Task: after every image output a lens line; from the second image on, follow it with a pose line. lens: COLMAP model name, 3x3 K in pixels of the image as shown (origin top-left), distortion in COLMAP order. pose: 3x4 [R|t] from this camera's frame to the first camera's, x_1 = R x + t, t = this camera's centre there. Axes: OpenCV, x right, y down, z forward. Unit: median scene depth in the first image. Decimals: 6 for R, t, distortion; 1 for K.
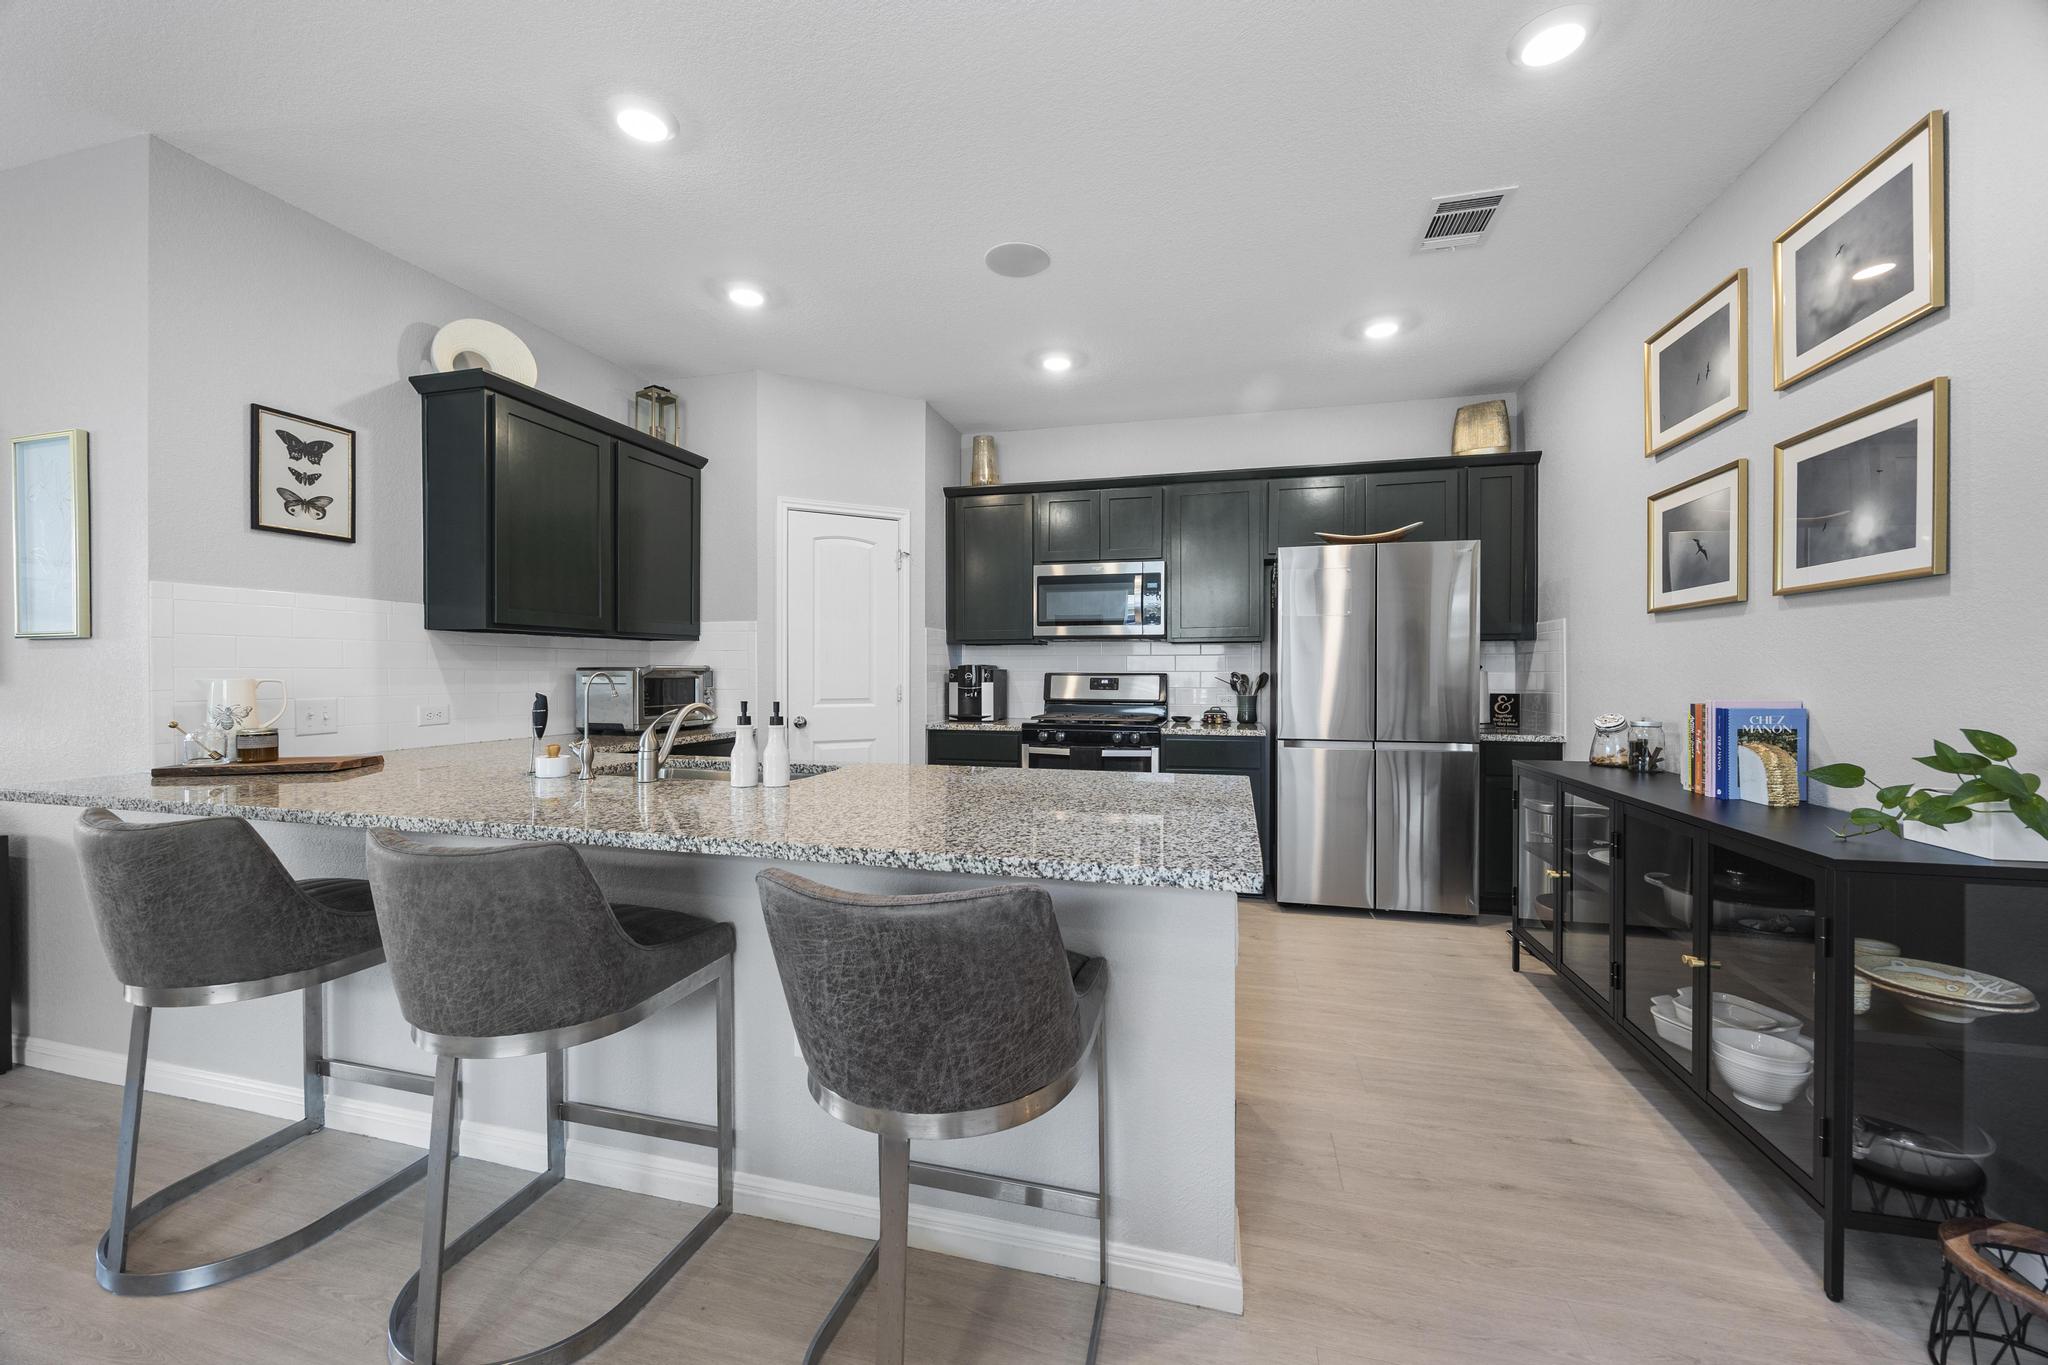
lens RADIAL K [[776.3, 0, 1027.3], [0, 776.3, 670.1], [0, 0, 1]] dist [-0.001625, -0.000399]
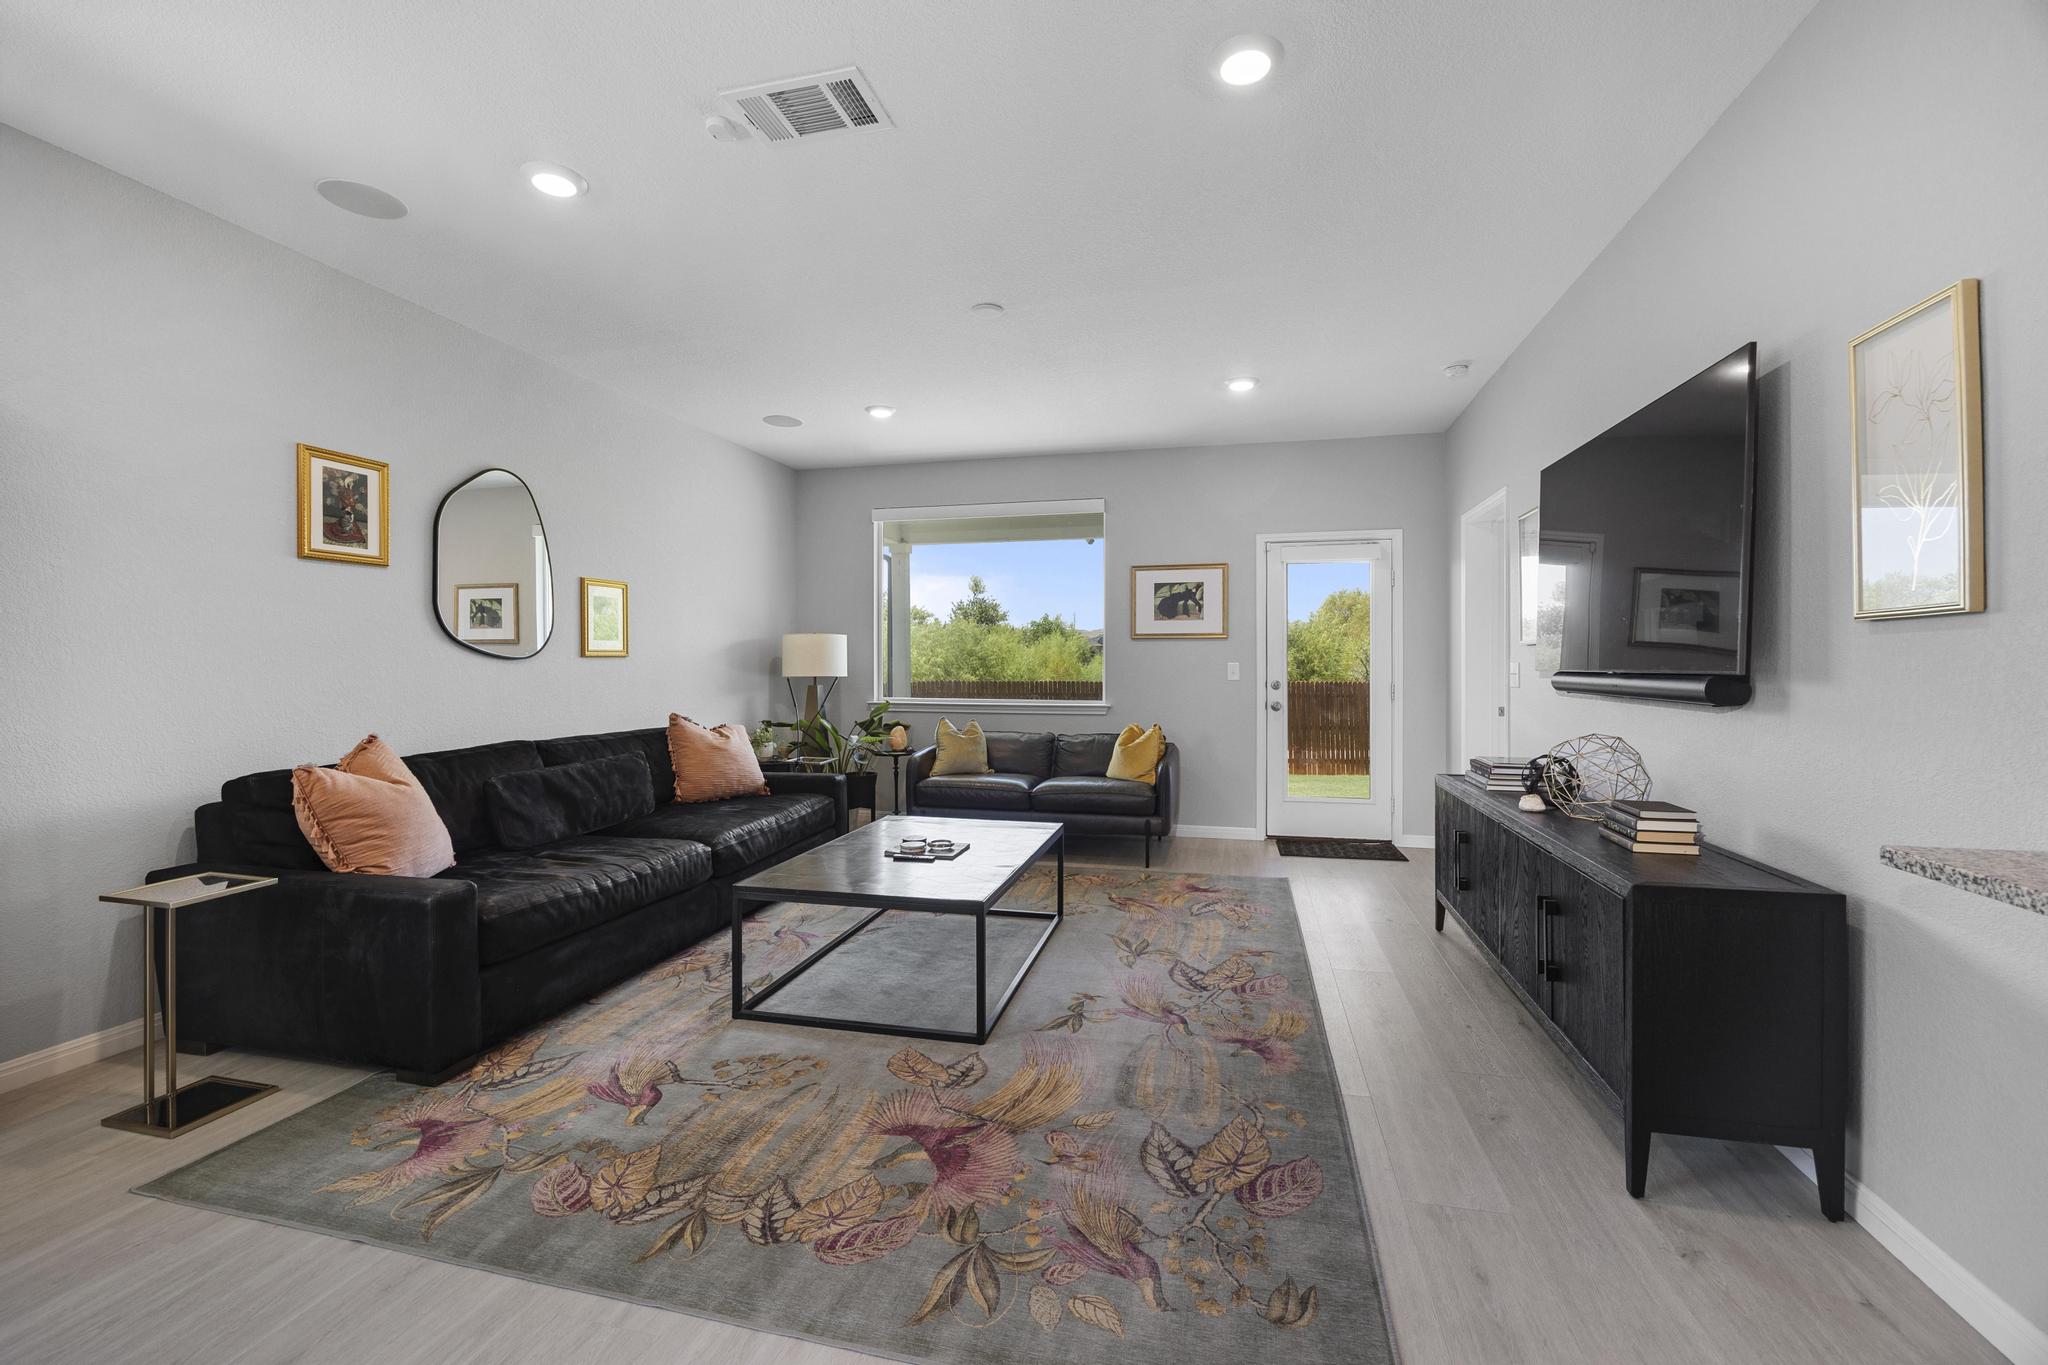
lens RADIAL K [[861.9, 0, 1027.0], [0, 861.9, 674.1], [0, 0, 1]] dist [0.000088, -0.000027]
pose [[0.008652, 0.009015, -0.999922, -0.414222], [0.000239, 0.999959, 0.009018, 0.000800], [0.999963, -0.000317, 0.008650, 0.184783]]
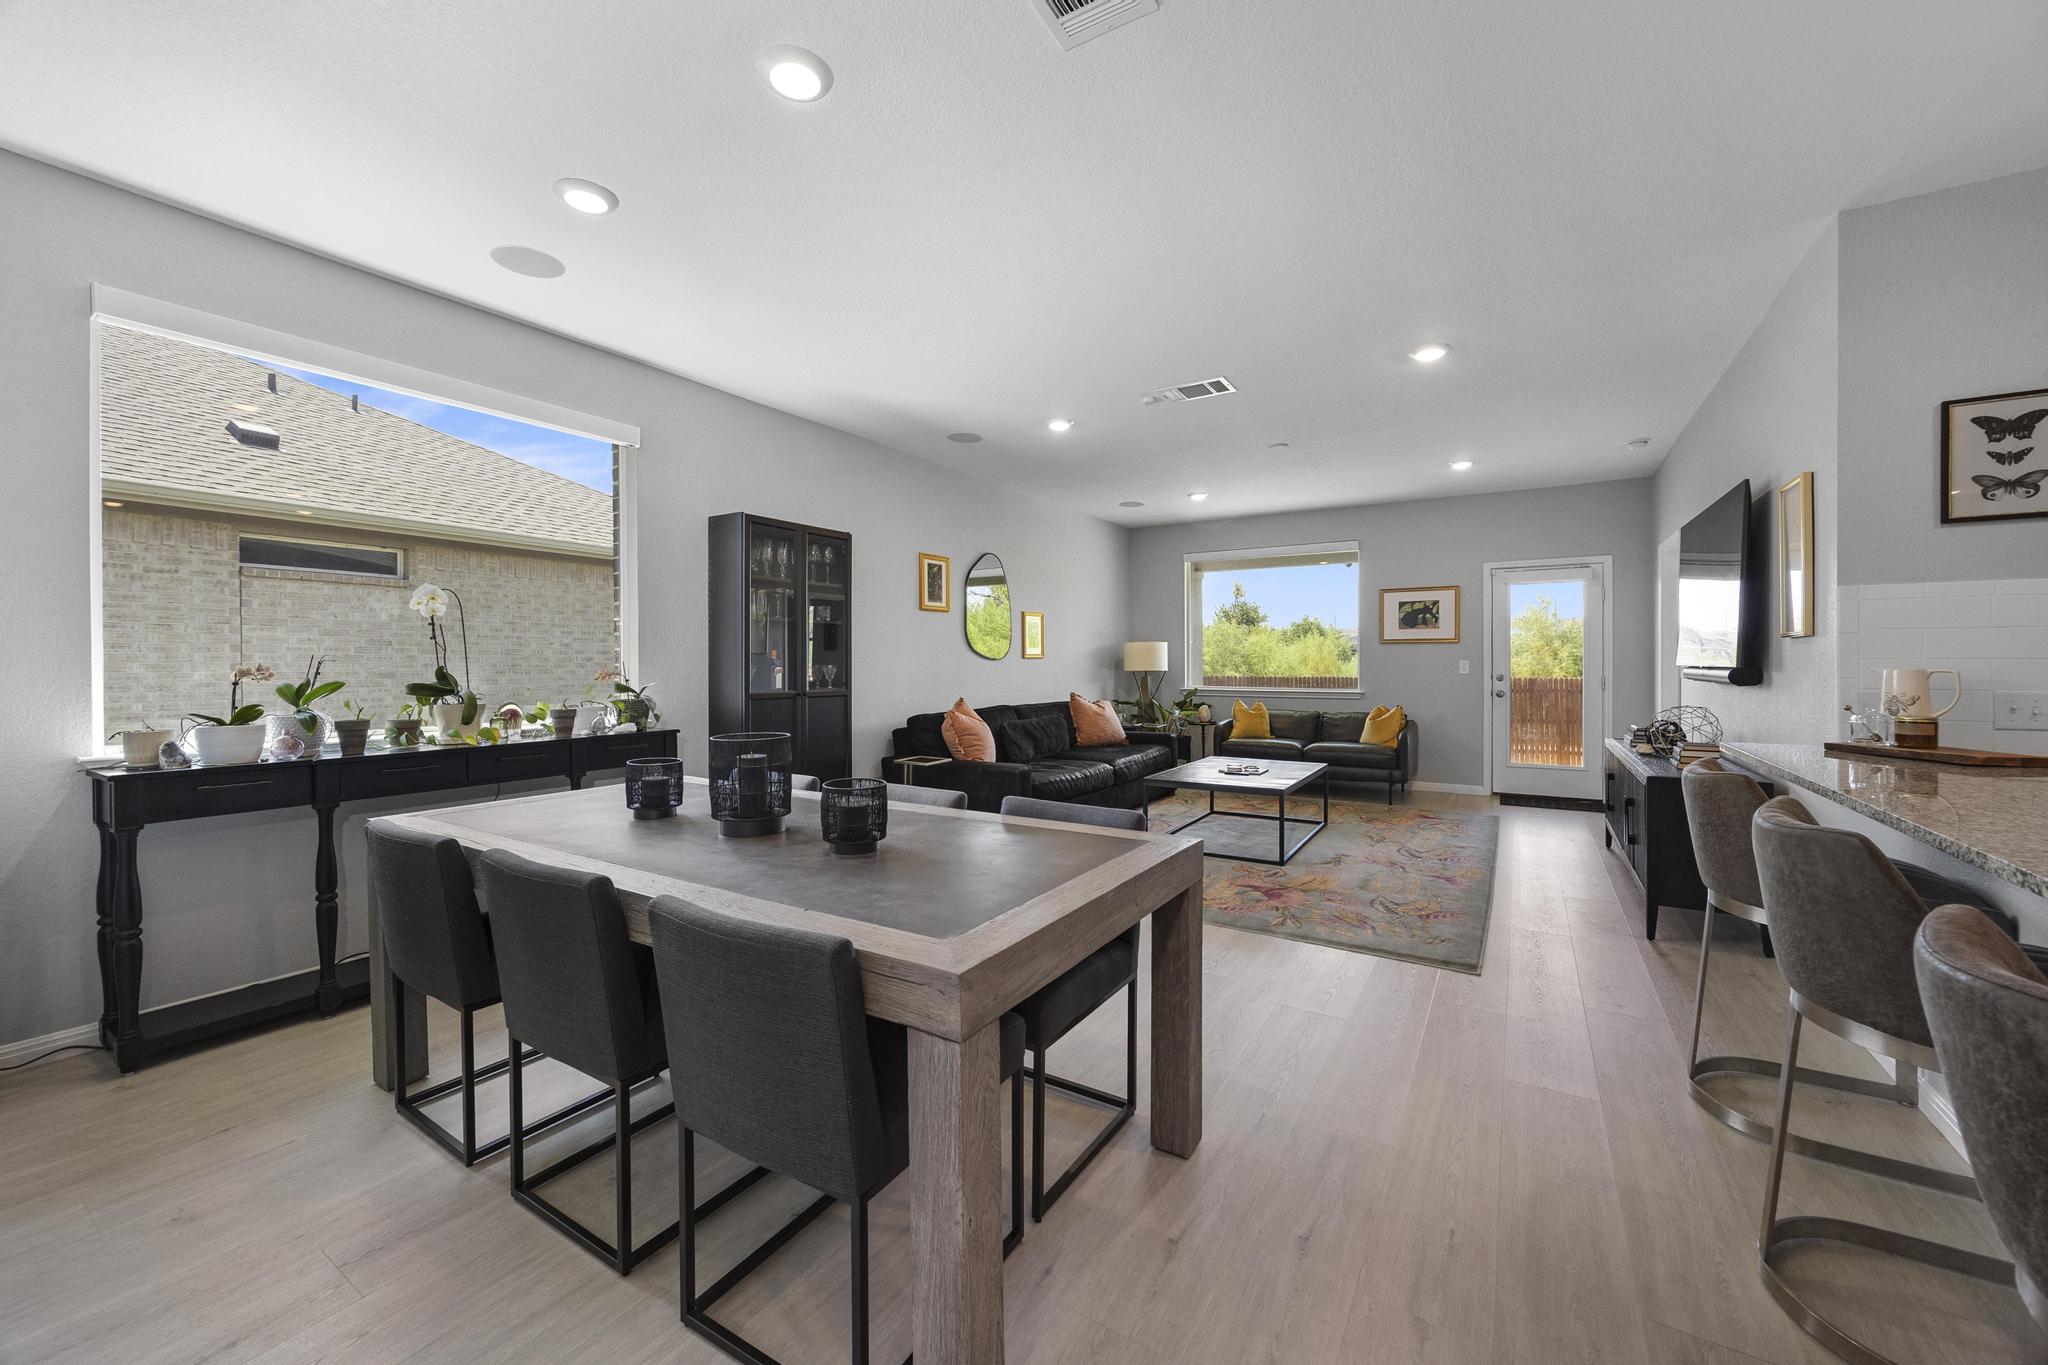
lens RADIAL K [[776.3, 0, 1027.3], [0, 776.3, 670.1], [0, 0, 1]] dist [-0.001625, -0.000399]
pose [[-0.307792, 0.007386, -0.951425, 0.299398], [0.001276, 0.999972, 0.007351, 0.002272], [0.951453, 0.001049, -0.307793, 0.136453]]
